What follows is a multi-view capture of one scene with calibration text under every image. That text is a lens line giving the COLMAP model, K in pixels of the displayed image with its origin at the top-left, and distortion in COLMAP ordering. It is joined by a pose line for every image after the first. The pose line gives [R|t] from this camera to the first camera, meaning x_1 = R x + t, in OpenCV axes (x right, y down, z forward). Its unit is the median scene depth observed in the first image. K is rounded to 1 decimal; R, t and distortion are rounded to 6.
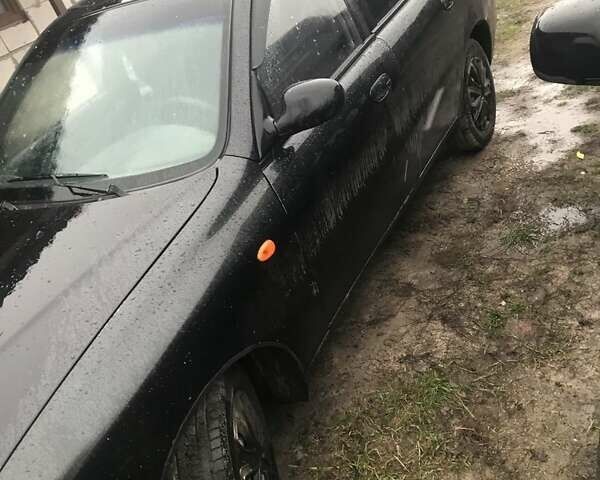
lens RADIAL K [[669.8, 0, 300.0], [0, 669.8, 240.0], [0, 0, 1]] dist [0.055518, -0.247626]
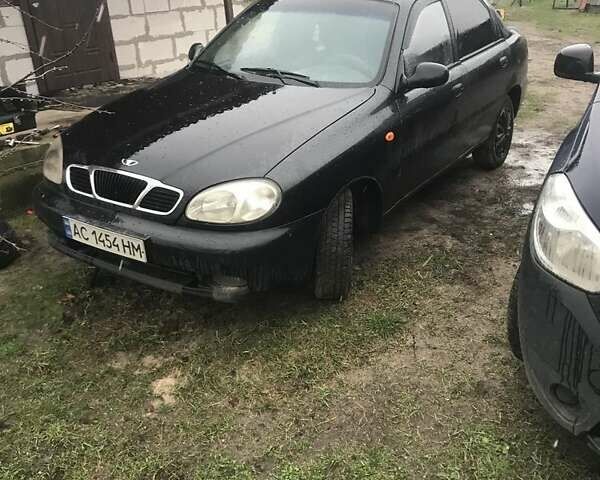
lens RADIAL K [[669.8, 0, 300.0], [0, 669.8, 240.0], [0, 0, 1]] dist [0.055518, -0.247626]
pose [[0.951650, 0.305303, 0.033954, -0.191306], [-0.301283, 0.949209, -0.090728, 0.387232], [-0.059929, 0.076112, 0.995297, -0.600526]]
